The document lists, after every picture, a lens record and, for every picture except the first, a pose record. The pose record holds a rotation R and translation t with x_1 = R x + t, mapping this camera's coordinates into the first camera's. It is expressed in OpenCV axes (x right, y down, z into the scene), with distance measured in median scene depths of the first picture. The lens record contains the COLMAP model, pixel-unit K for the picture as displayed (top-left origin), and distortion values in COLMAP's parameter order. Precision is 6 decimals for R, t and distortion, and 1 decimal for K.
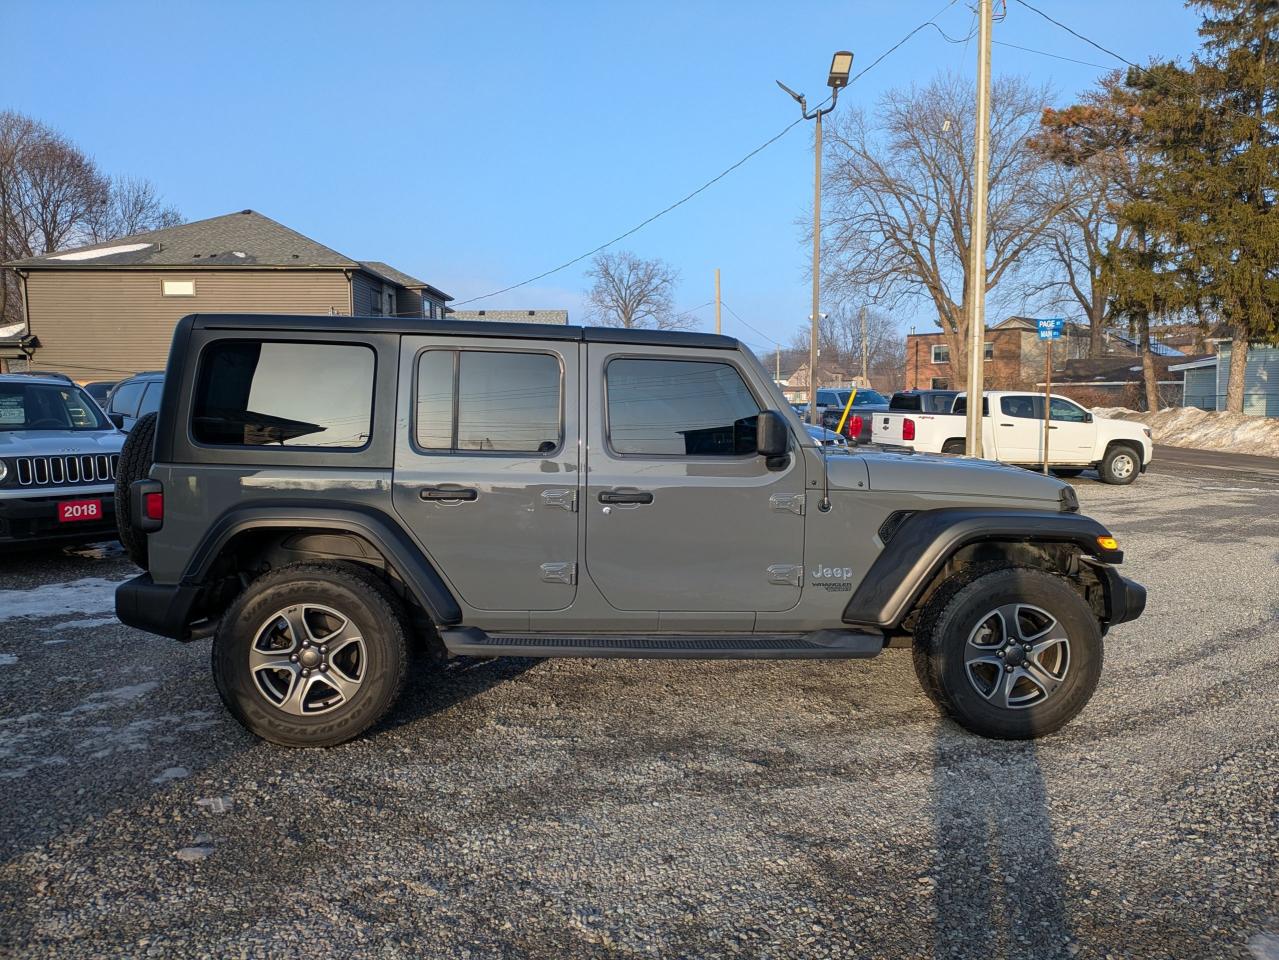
lens RADIAL K [[926.1, 0, 641.8], [0, 926.1, 480.7], [0, 0, 1]] dist [0.034642, -0.009043]
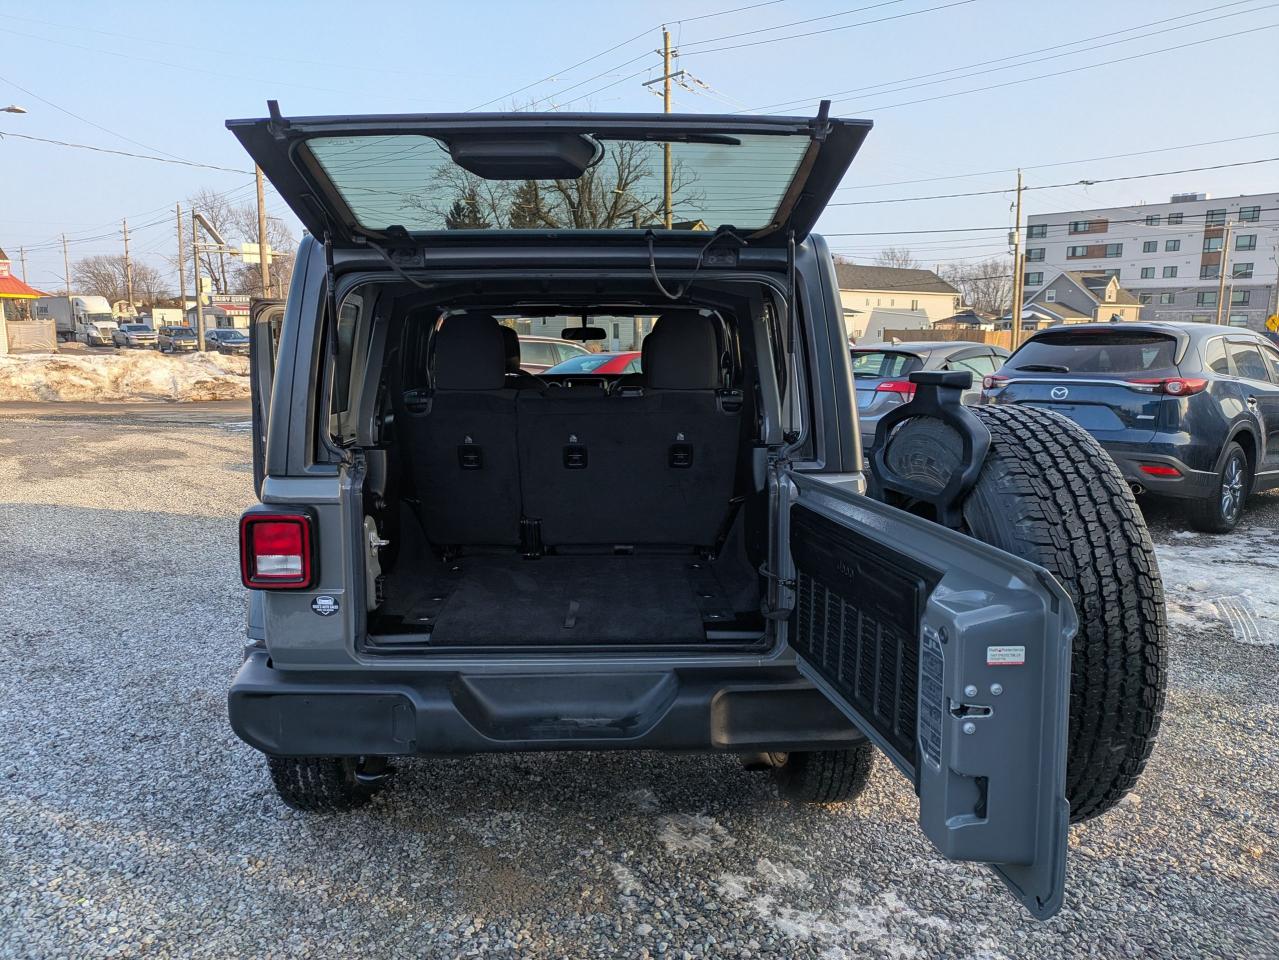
lens RADIAL K [[928.3, 0, 625.6], [0, 928.3, 473.1], [0, 0, 1]] dist [0.026675, 0.001172]
pose [[0.063425, -0.148686, 0.986848, -0.120333], [0.080534, 0.986377, 0.143439, -0.012503], [-0.994732, 0.070377, 0.074535, 0.116668]]
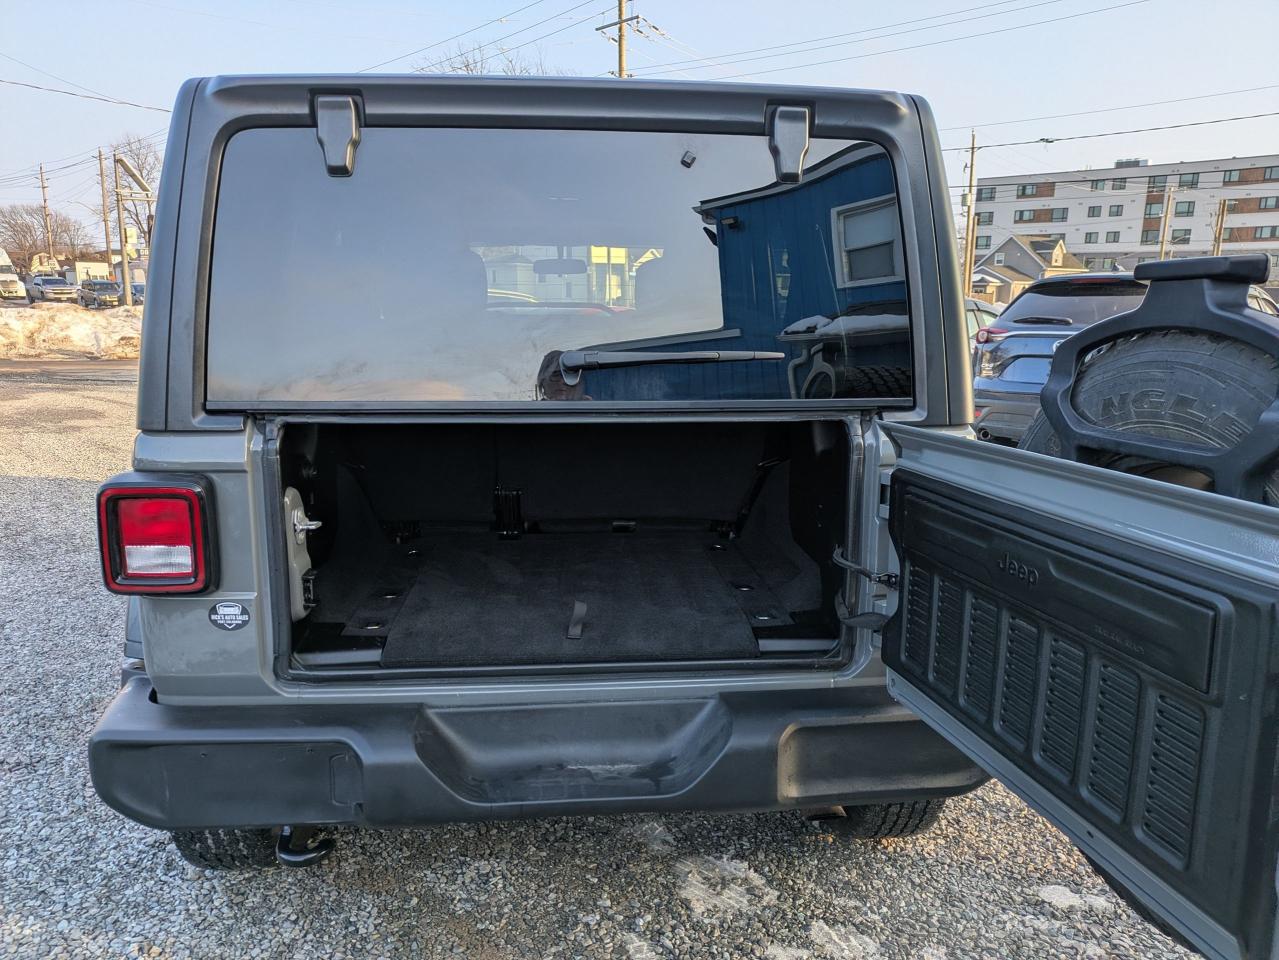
lens RADIAL K [[934.2, 0, 638.2], [0, 934.2, 486.4], [0, 0, 1]] dist [0.018347, 0.005473]
pose [[-0.000431, -0.201913, 0.979403, -0.102837], [0.072395, 0.976827, 0.201414, -0.009791], [-0.997376, 0.070991, 0.014197, 0.121853]]
